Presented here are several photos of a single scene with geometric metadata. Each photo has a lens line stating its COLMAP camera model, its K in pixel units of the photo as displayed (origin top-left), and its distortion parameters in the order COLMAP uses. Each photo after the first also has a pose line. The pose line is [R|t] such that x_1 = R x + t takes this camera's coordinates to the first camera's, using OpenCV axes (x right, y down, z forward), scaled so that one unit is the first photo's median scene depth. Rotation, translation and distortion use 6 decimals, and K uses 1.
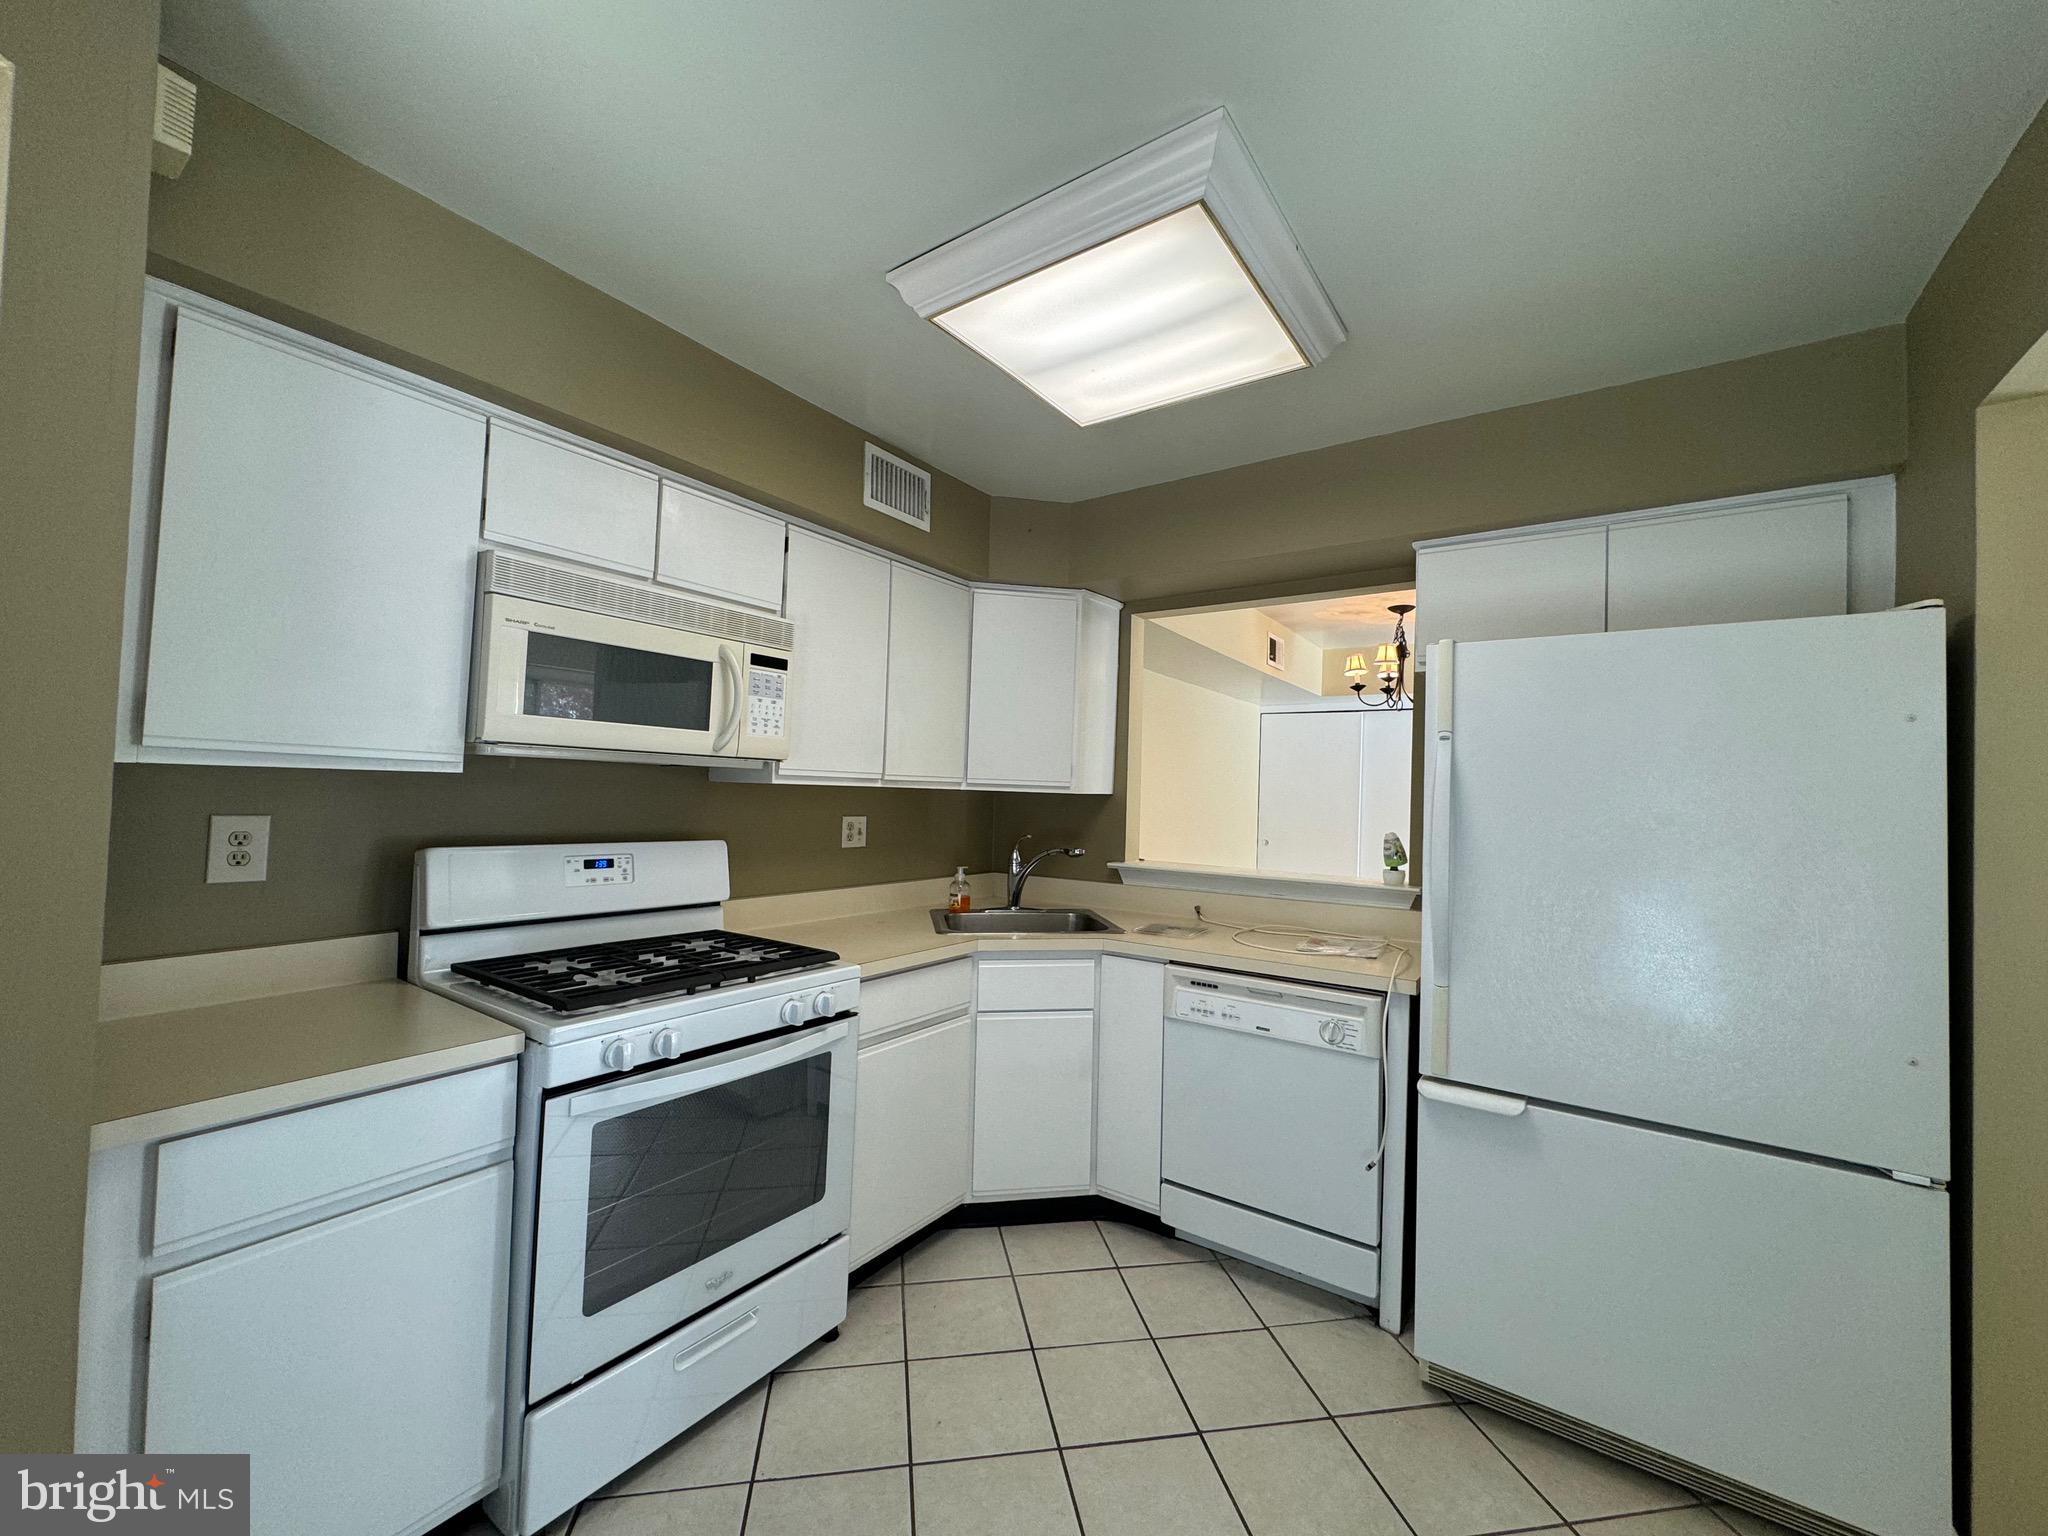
lens RADIAL K [[813.0, 0, 1024.0], [0, 813.0, 768.0], [0, 0, 1]] dist [-0.013048, 0.004326]
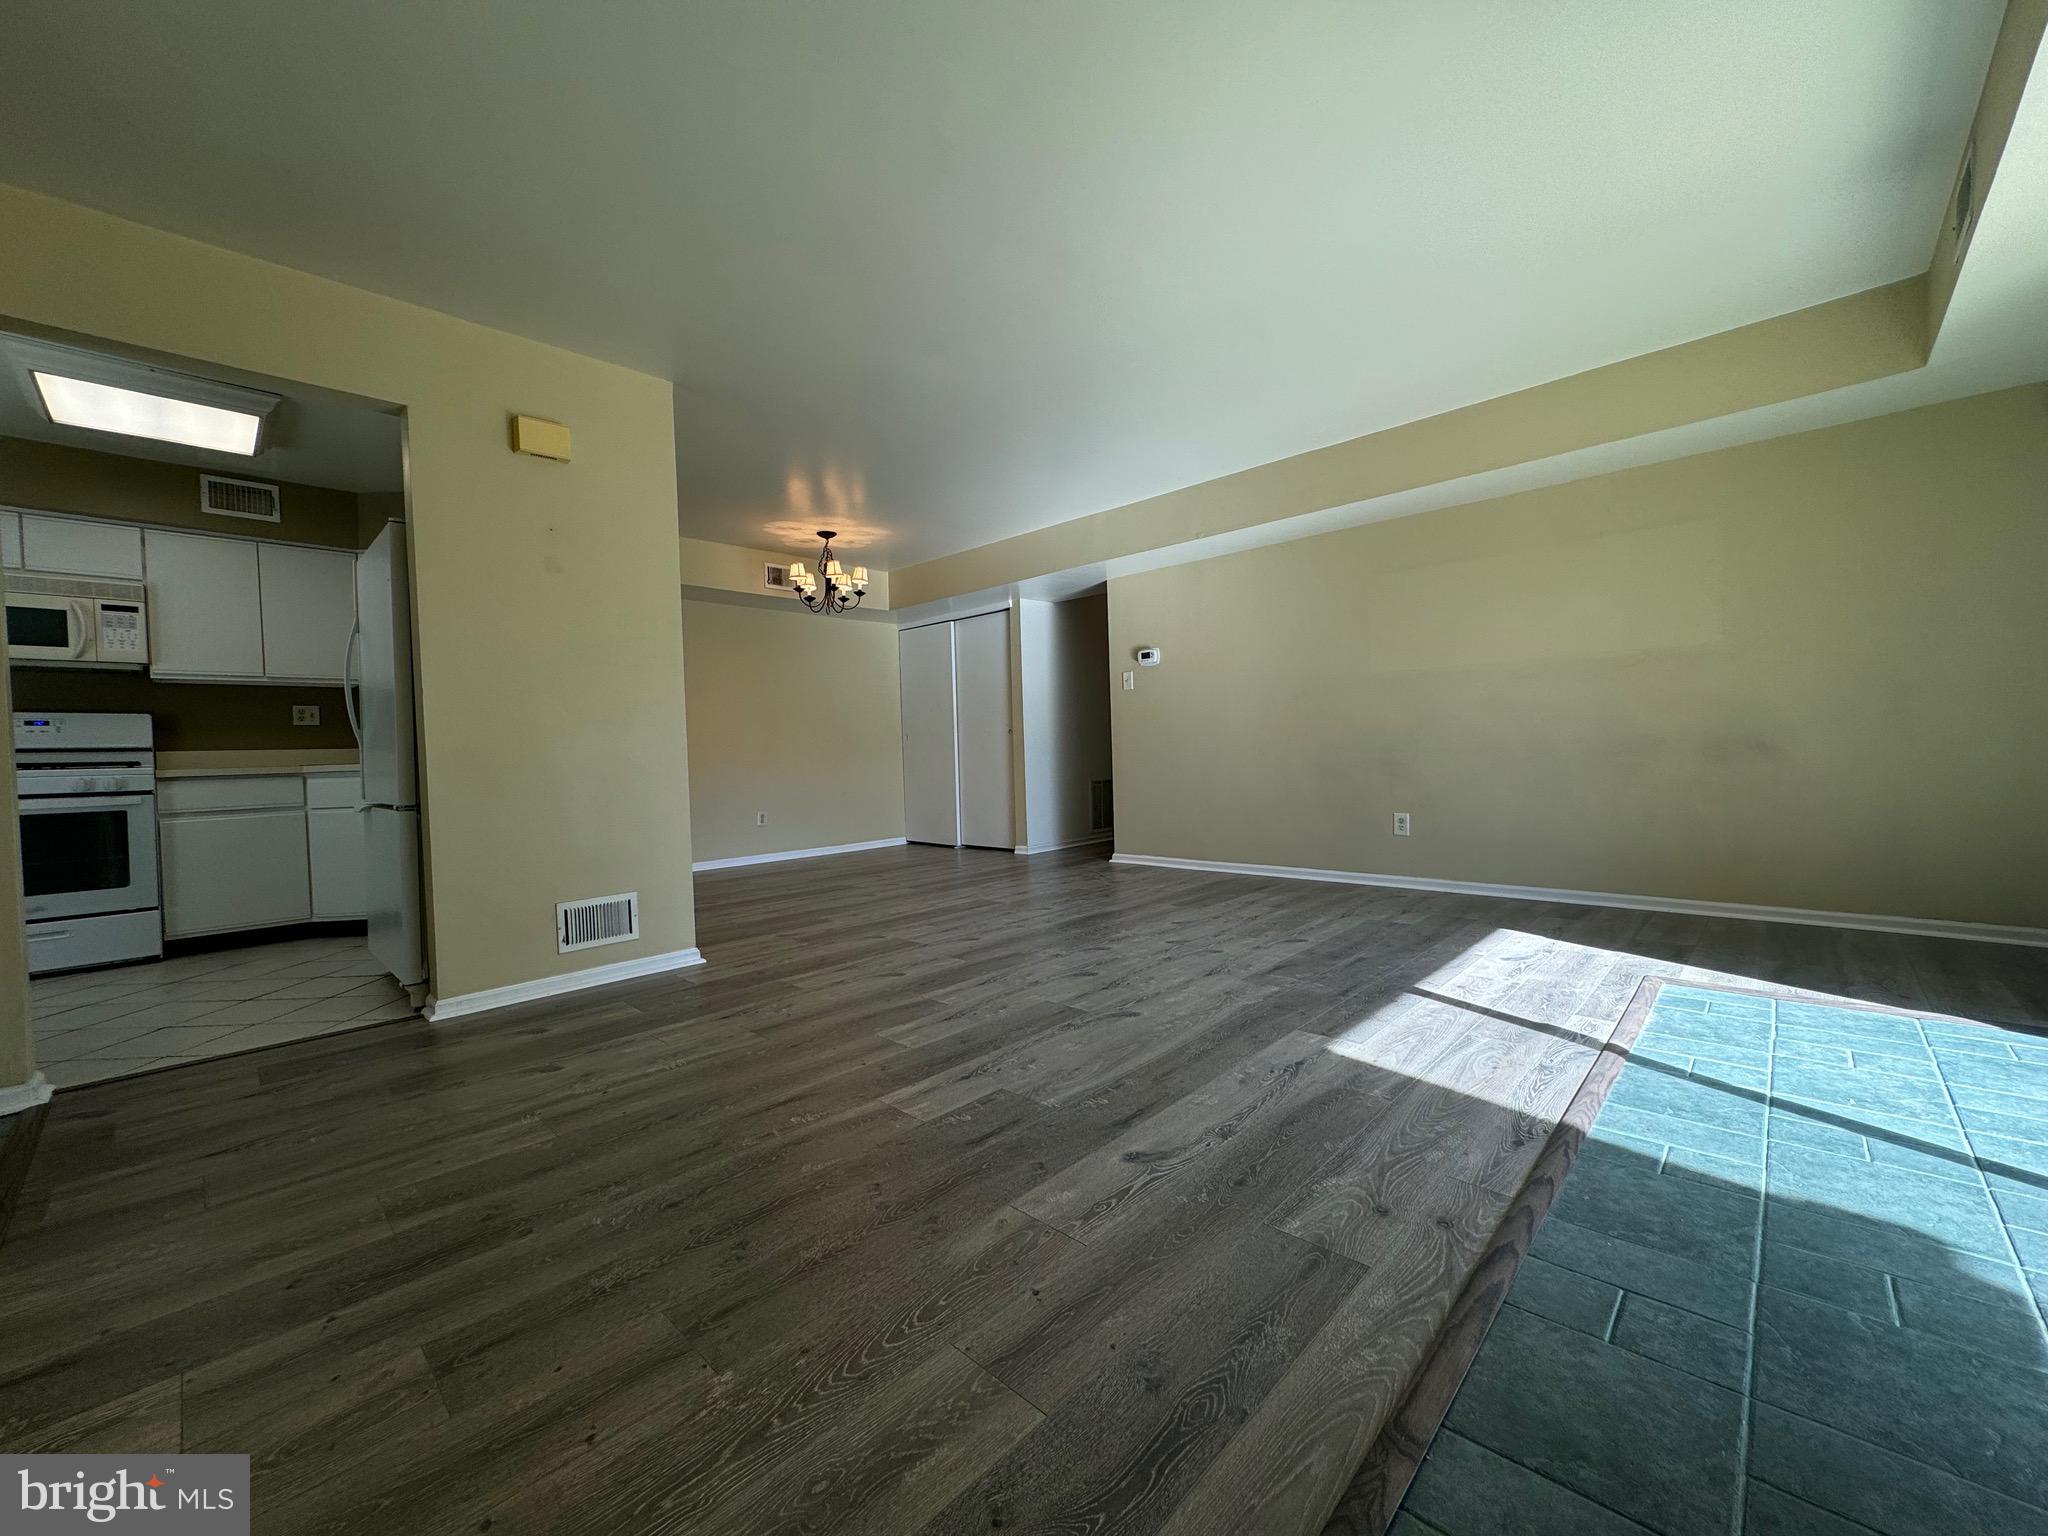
lens RADIAL K [[813.0, 0, 1024.0], [0, 813.0, 768.0], [0, 0, 1]] dist [-0.013048, 0.004326]
pose [[0.987595, -0.055409, -0.146918, 1.971307], [0.063212, 0.996797, 0.048982, 0.270137], [0.143734, -0.057661, 0.987935, -0.515103]]
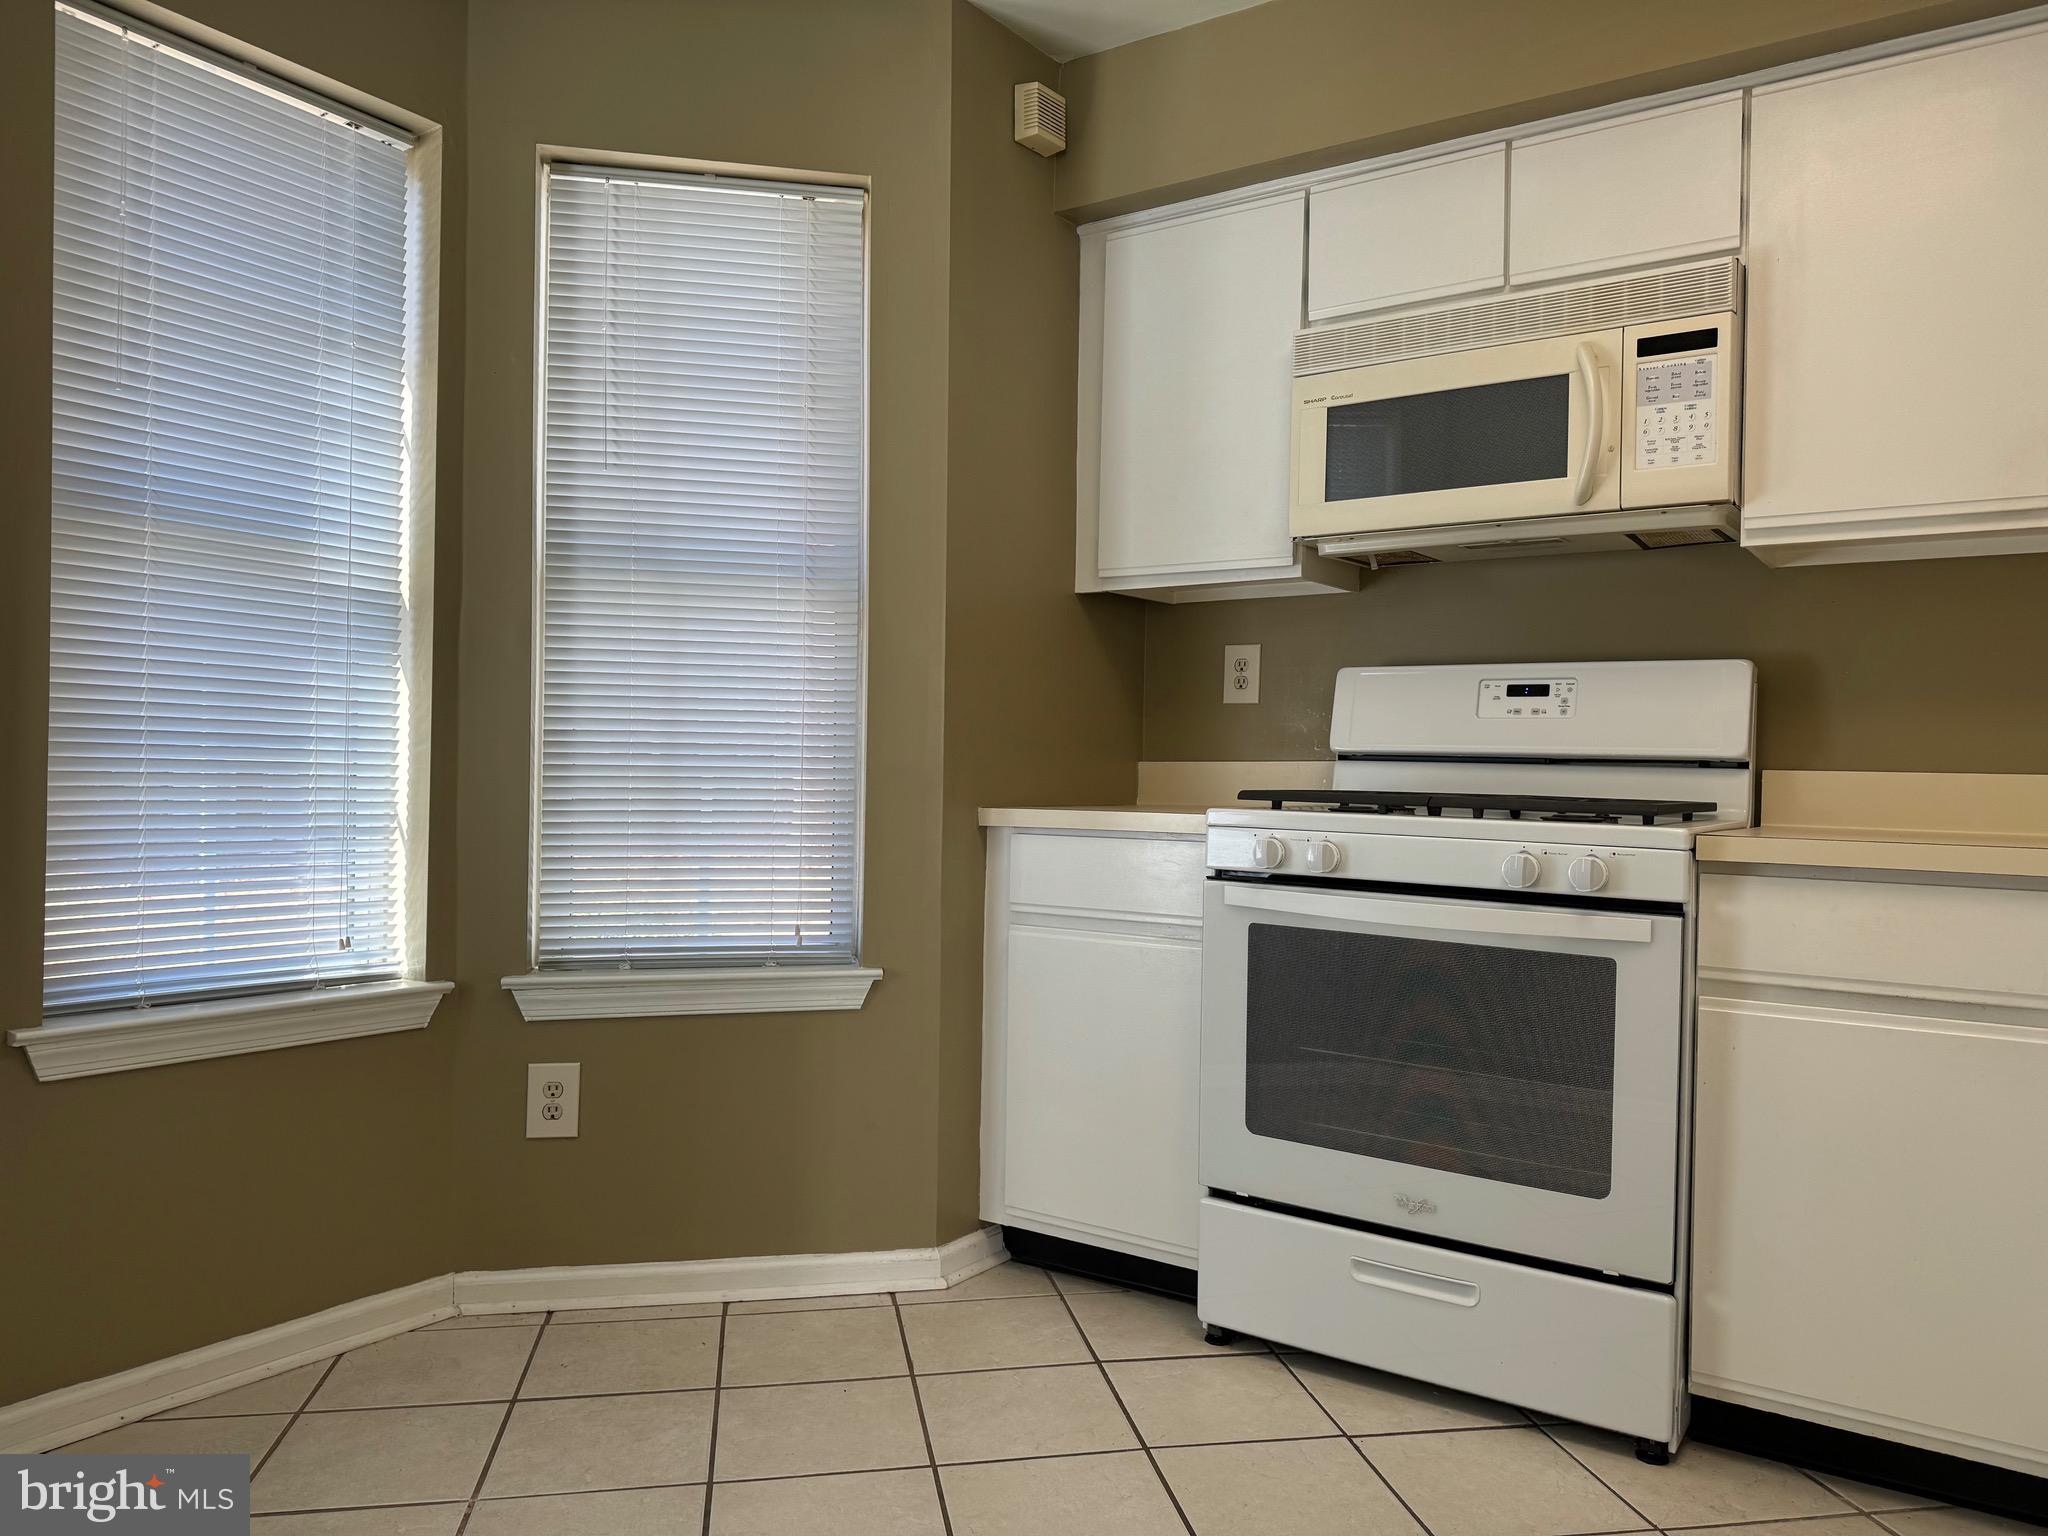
lens RADIAL K [[1449.8, 0, 1019.9], [0, 1449.8, 772.8], [0, 0, 1]] dist [0.075695, -0.095973]
pose [[0.014723, -0.026163, -0.999549, 0.787569], [0.012651, 0.999582, -0.025978, 0.218044], [0.999812, -0.012263, 0.015048, 0.504338]]
